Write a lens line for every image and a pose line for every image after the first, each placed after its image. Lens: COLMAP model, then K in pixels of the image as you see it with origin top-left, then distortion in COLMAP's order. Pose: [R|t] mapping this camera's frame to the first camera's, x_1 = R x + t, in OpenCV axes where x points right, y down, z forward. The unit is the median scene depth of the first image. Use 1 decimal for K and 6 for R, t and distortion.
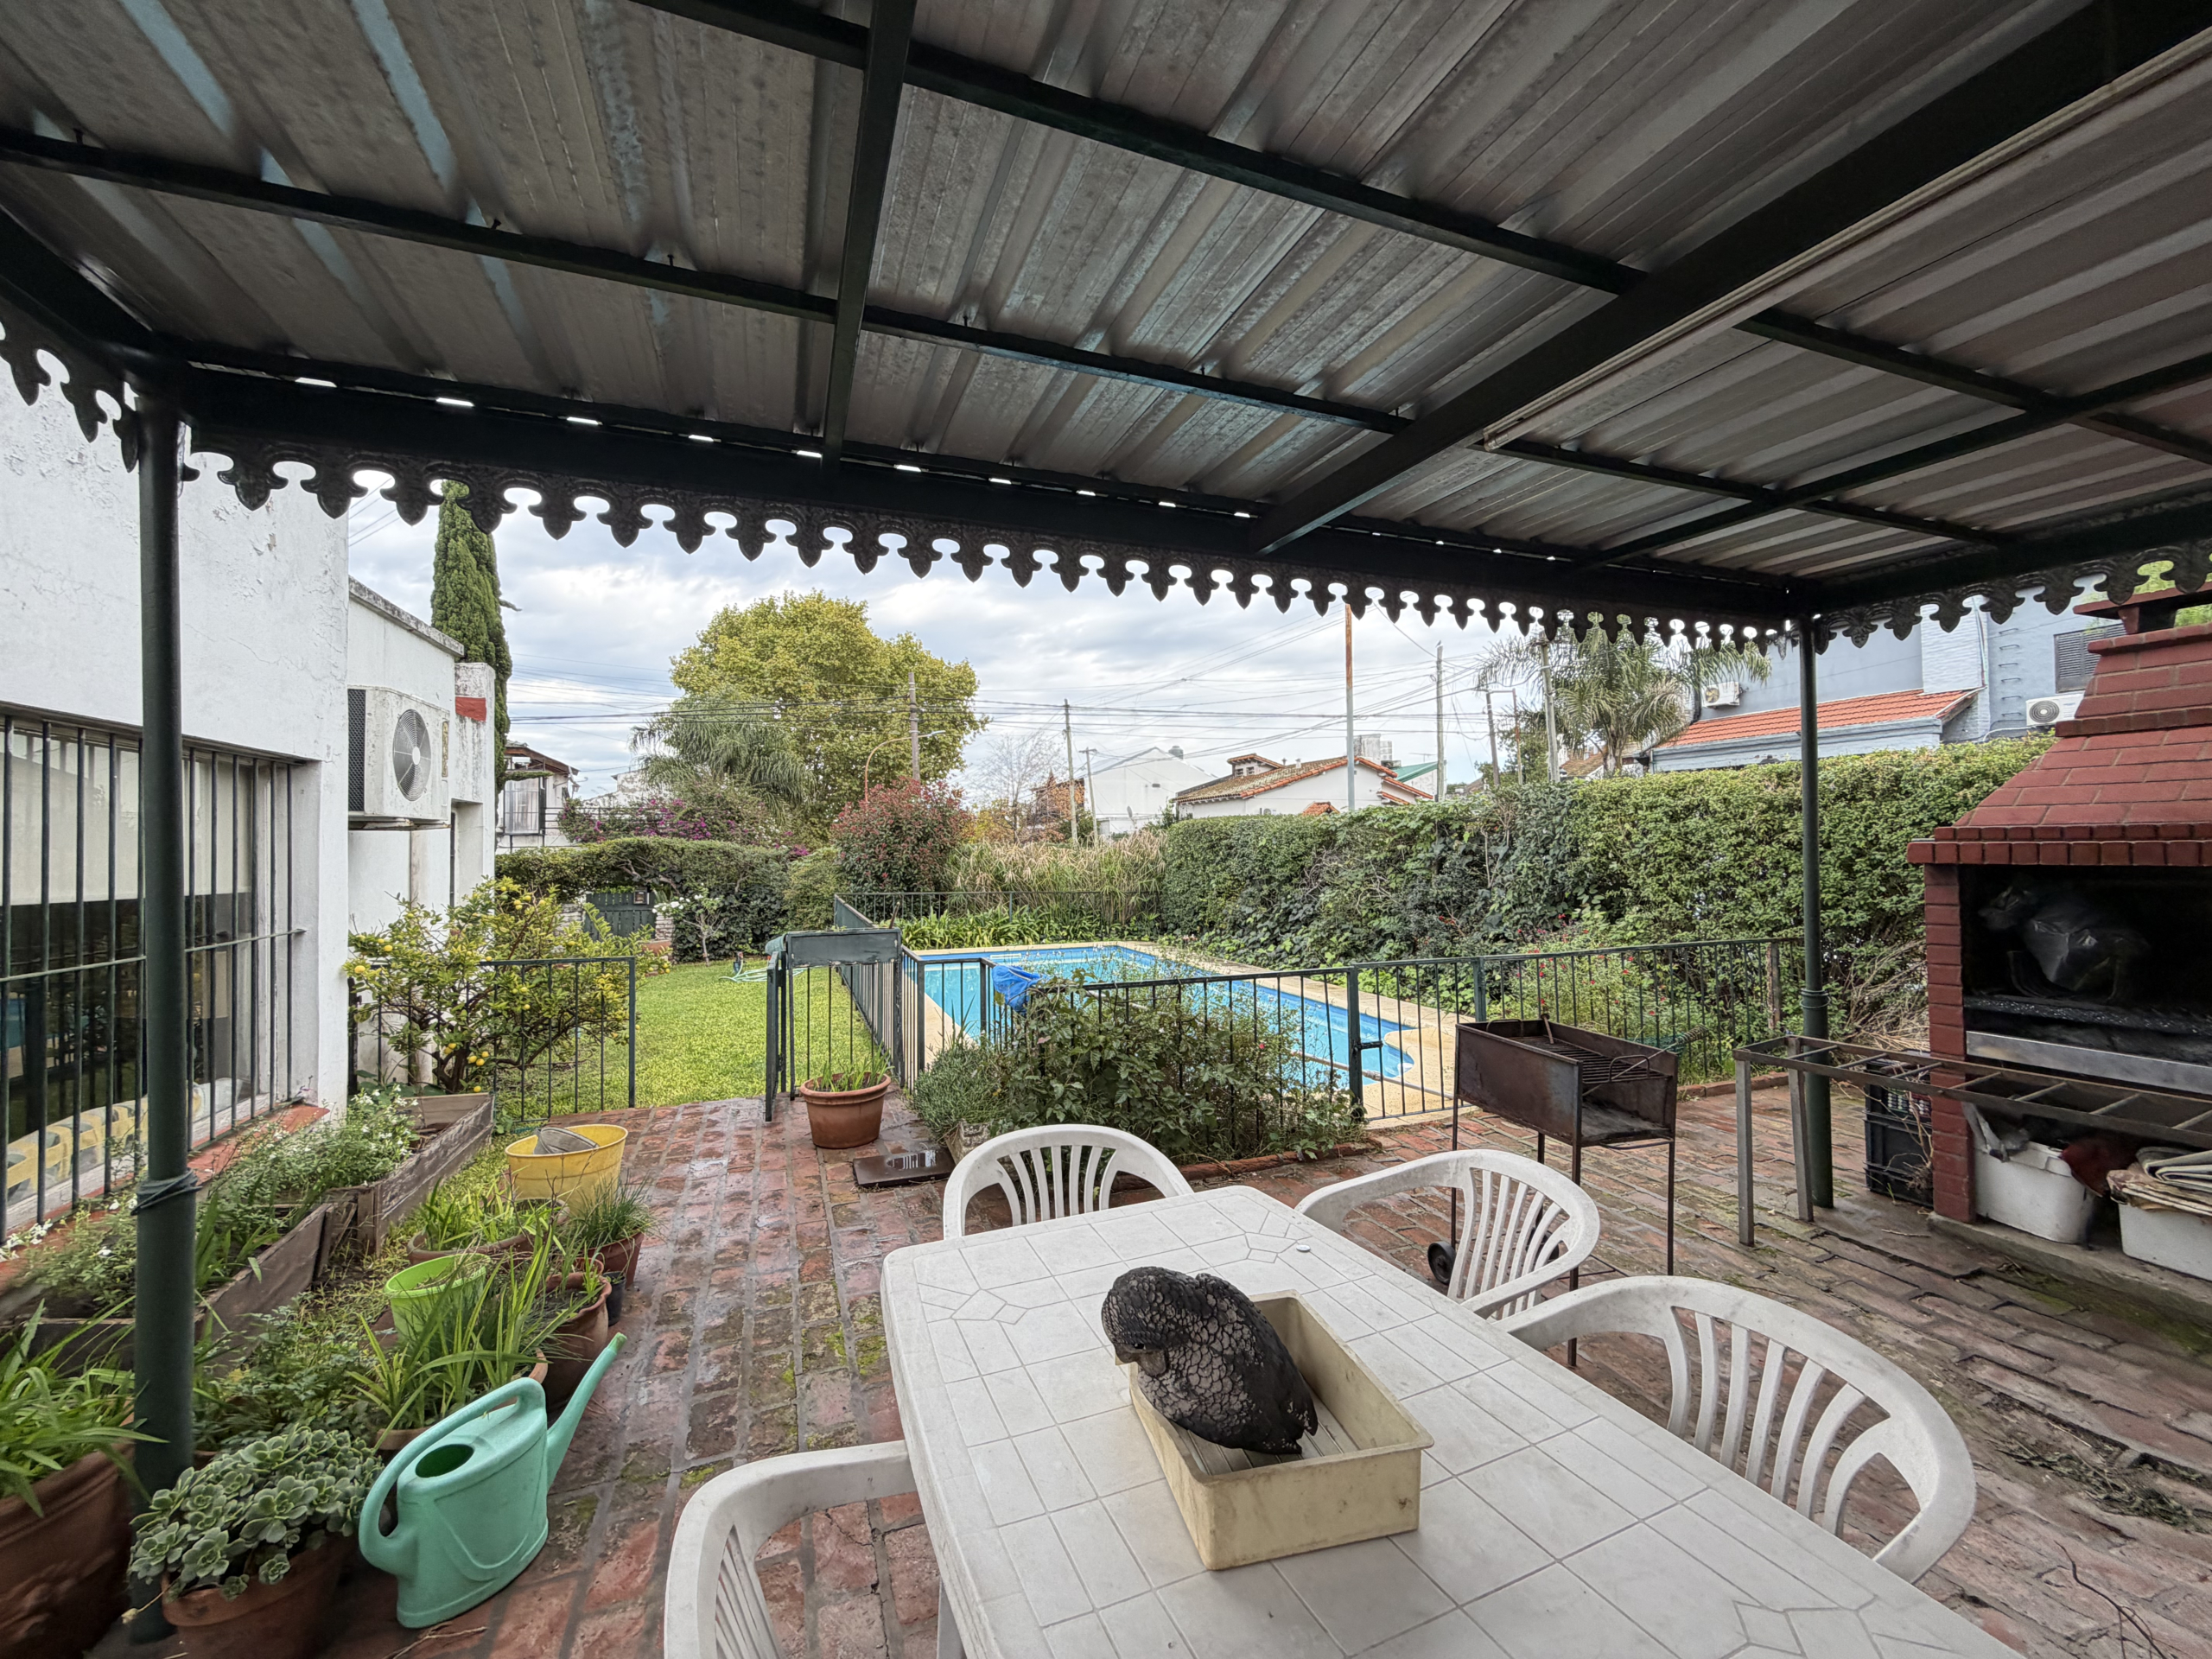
lens RADIAL K [[880.1, 0, 1104.5], [0, 880.1, 833.0], [0, 0, 1]] dist [0.000272, 0.000204]
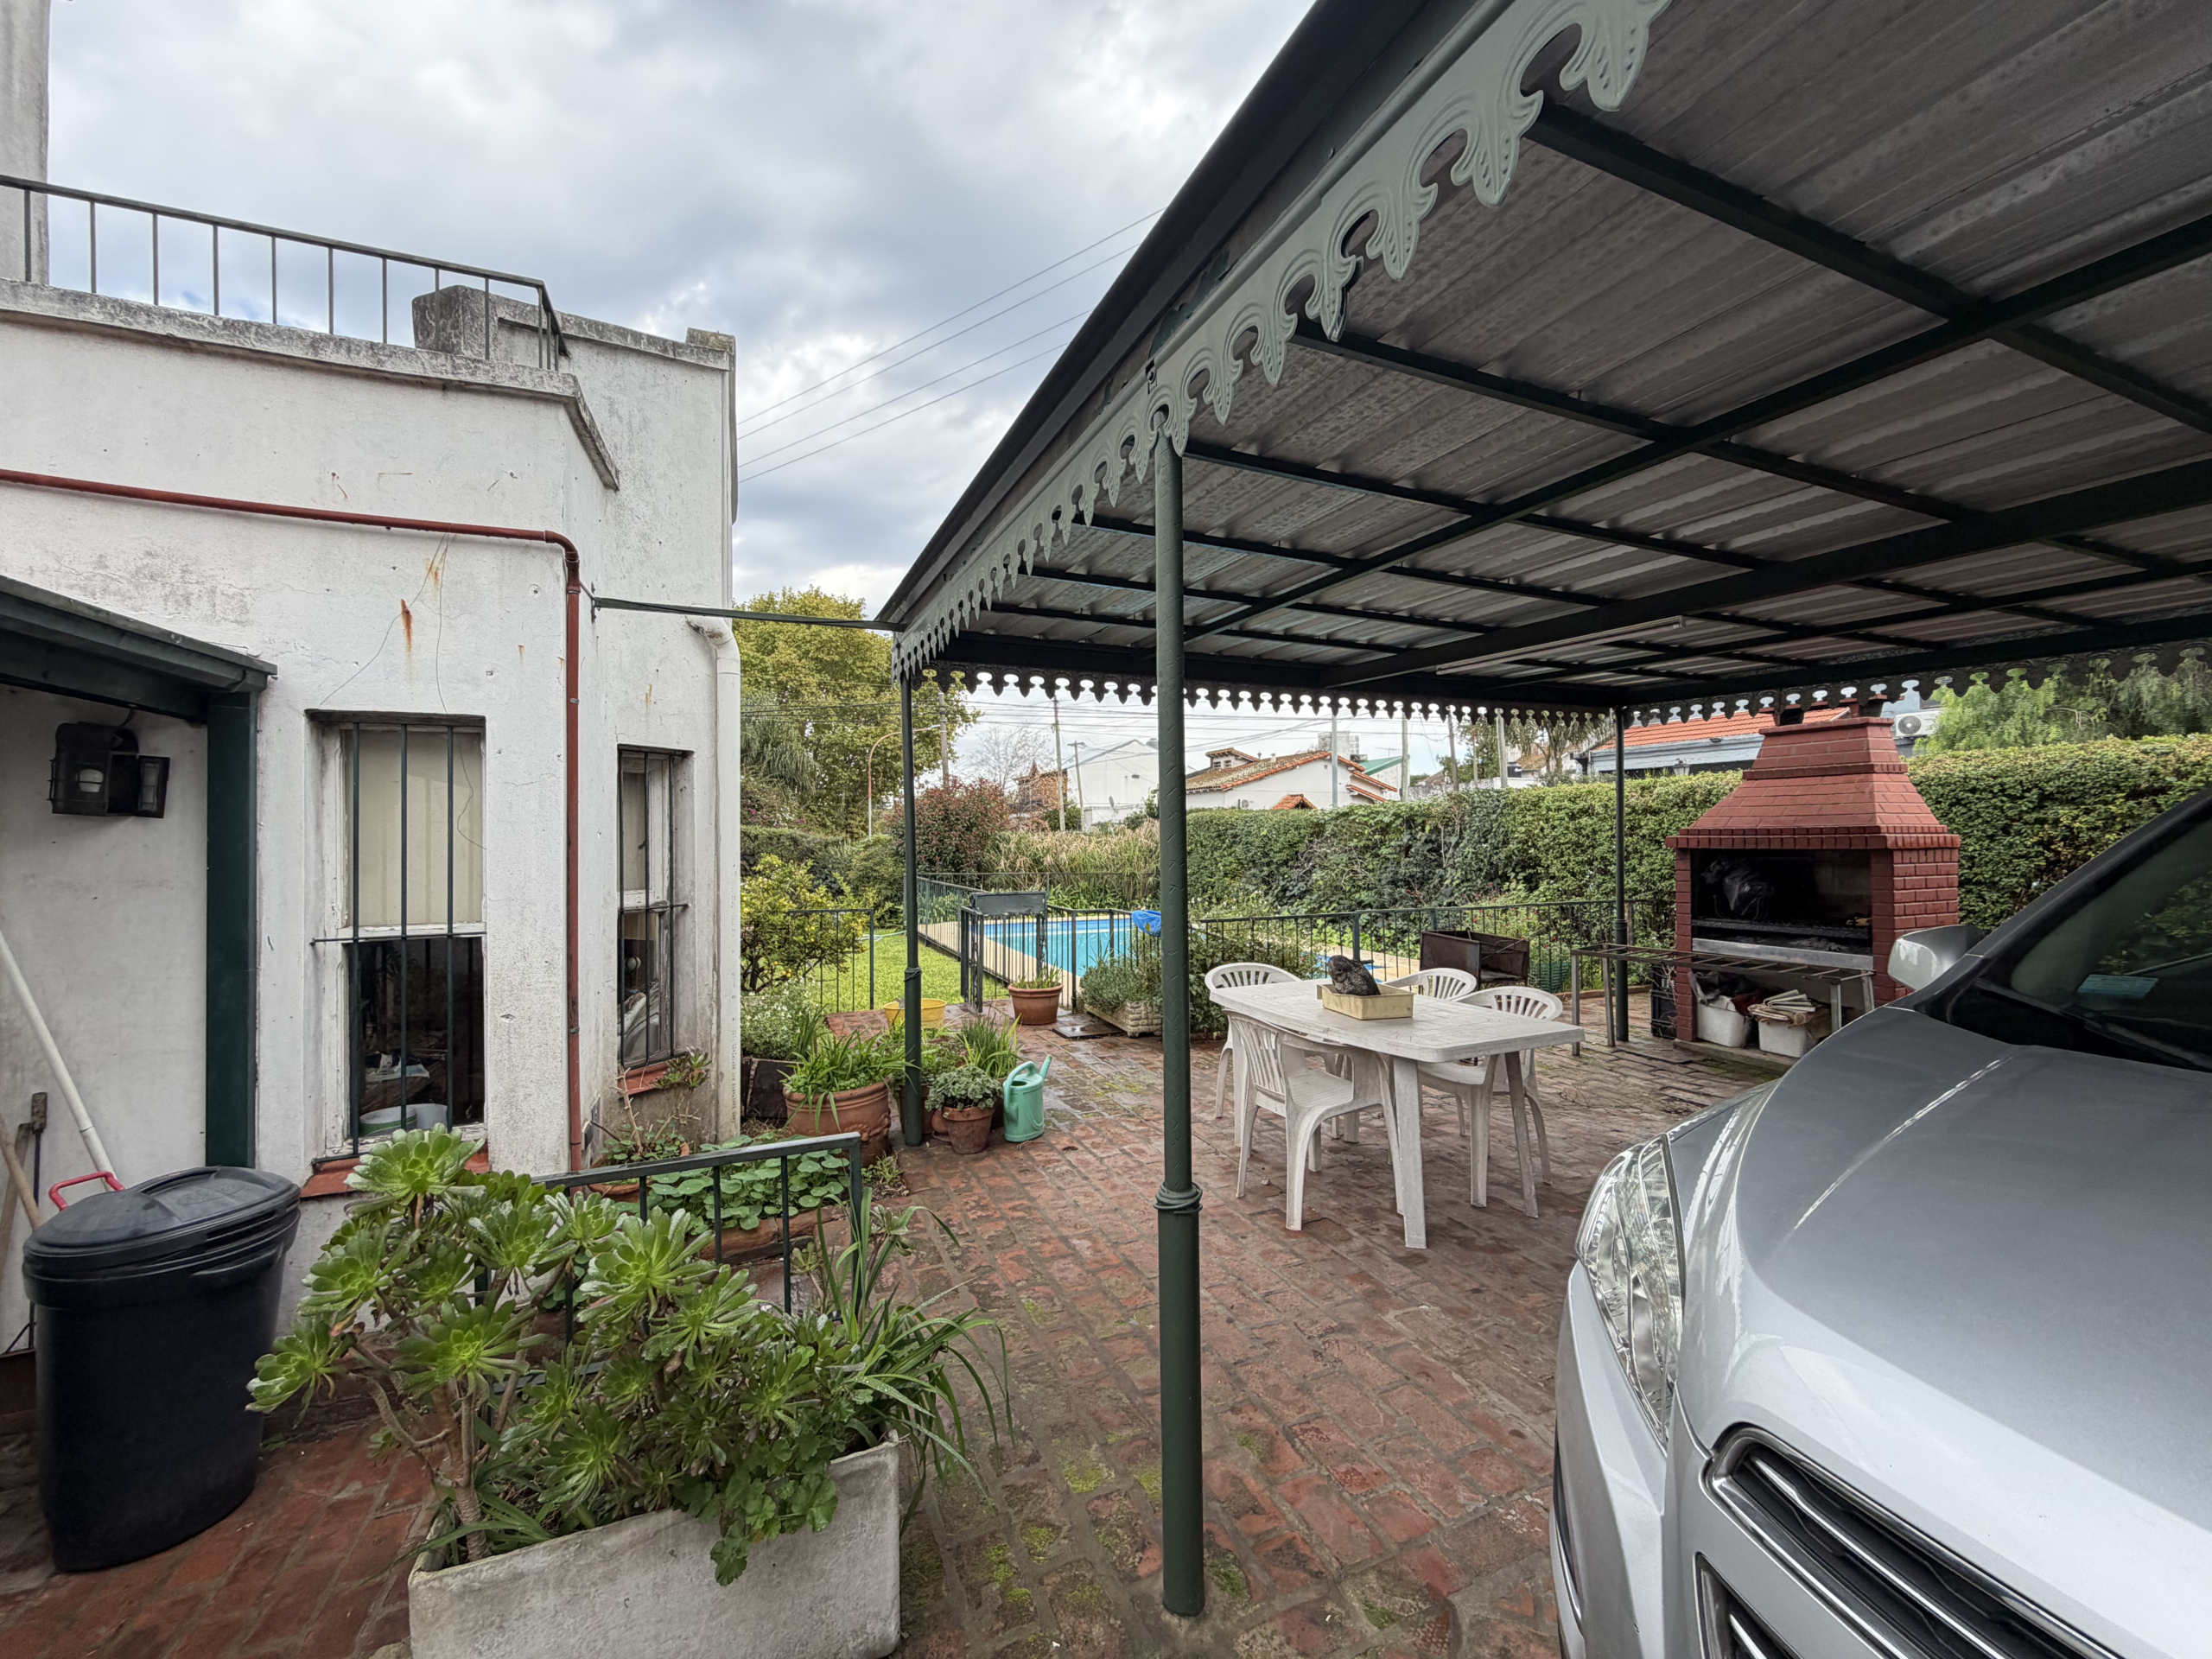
lens RADIAL K [[878.1, 0, 1102.9], [0, 878.1, 832.8], [0, 0, 1]] dist [0.000105, -0.000025]
pose [[0.999342, 0.004940, 0.035927, -0.183259], [-0.005426, 0.999895, 0.013452, -0.008413], [-0.035857, -0.013638, 0.999264, -0.446138]]
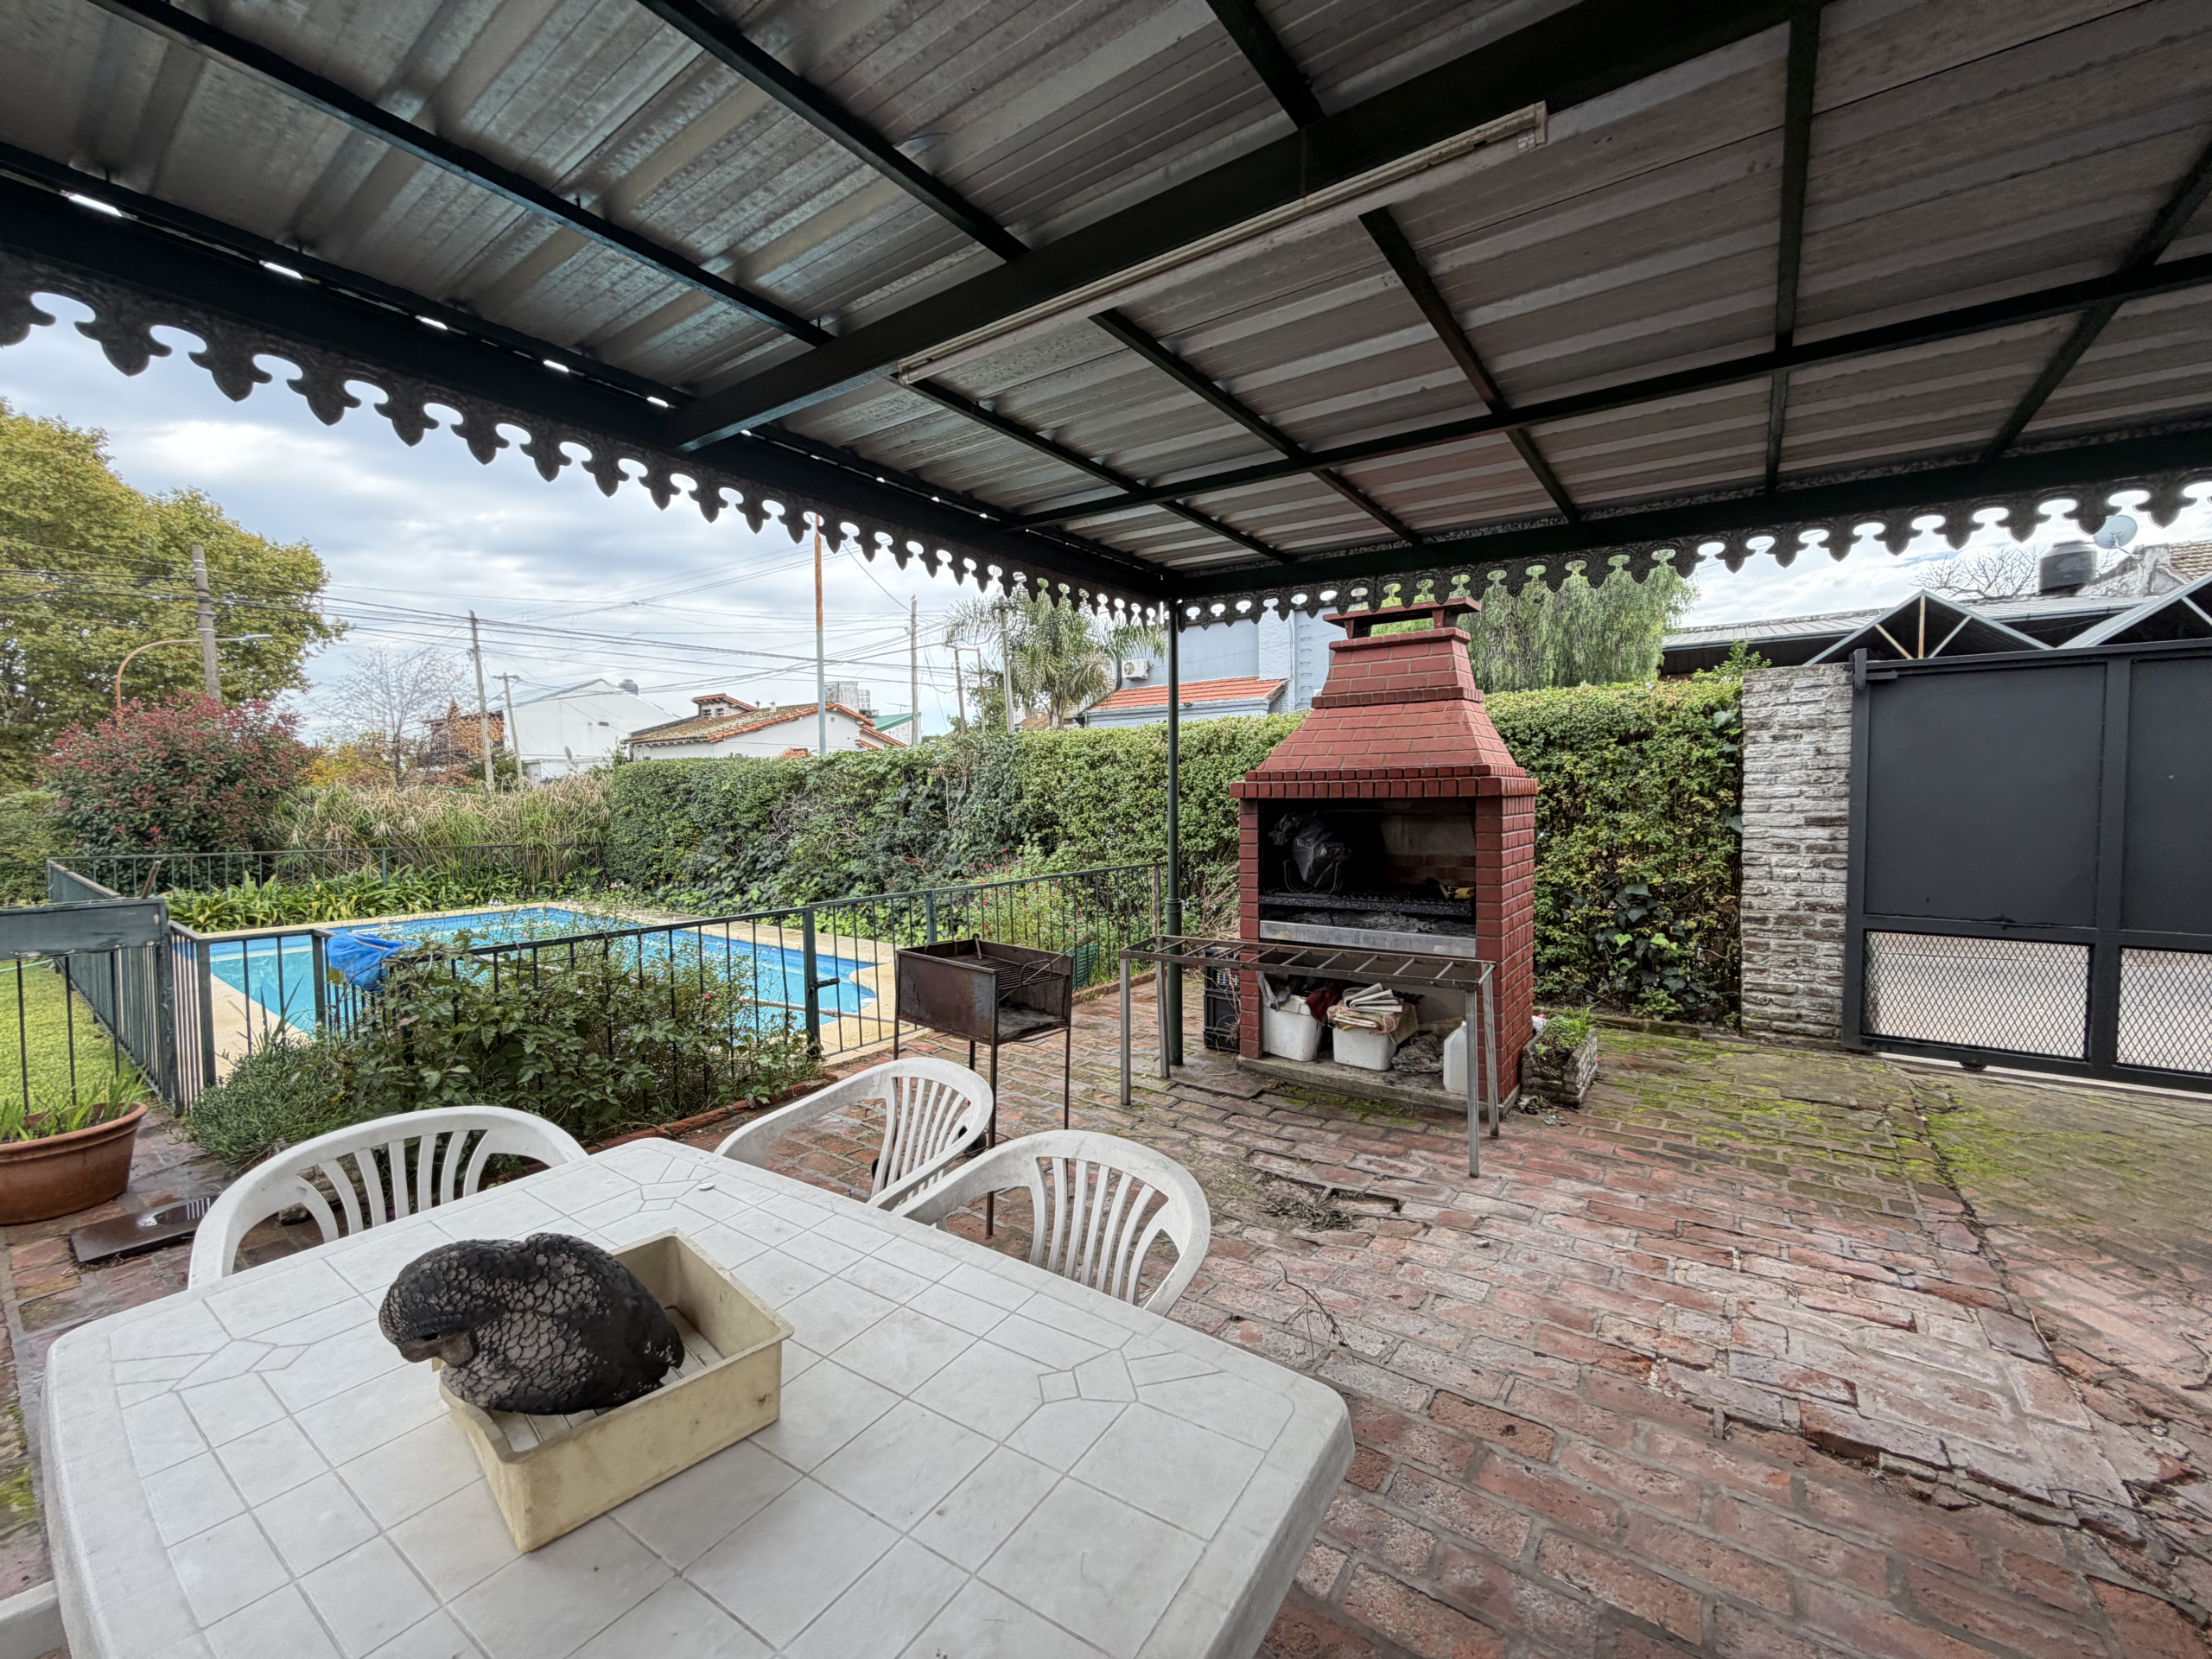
lens RADIAL K [[878.1, 0, 1102.9], [0, 878.1, 832.8], [0, 0, 1]] dist [0.000105, -0.000025]
pose [[0.840950, -0.021411, 0.540689, 0.022300], [-0.009957, 0.998435, 0.055024, 0.009010], [-0.541021, -0.051656, 0.839421, -0.002862]]
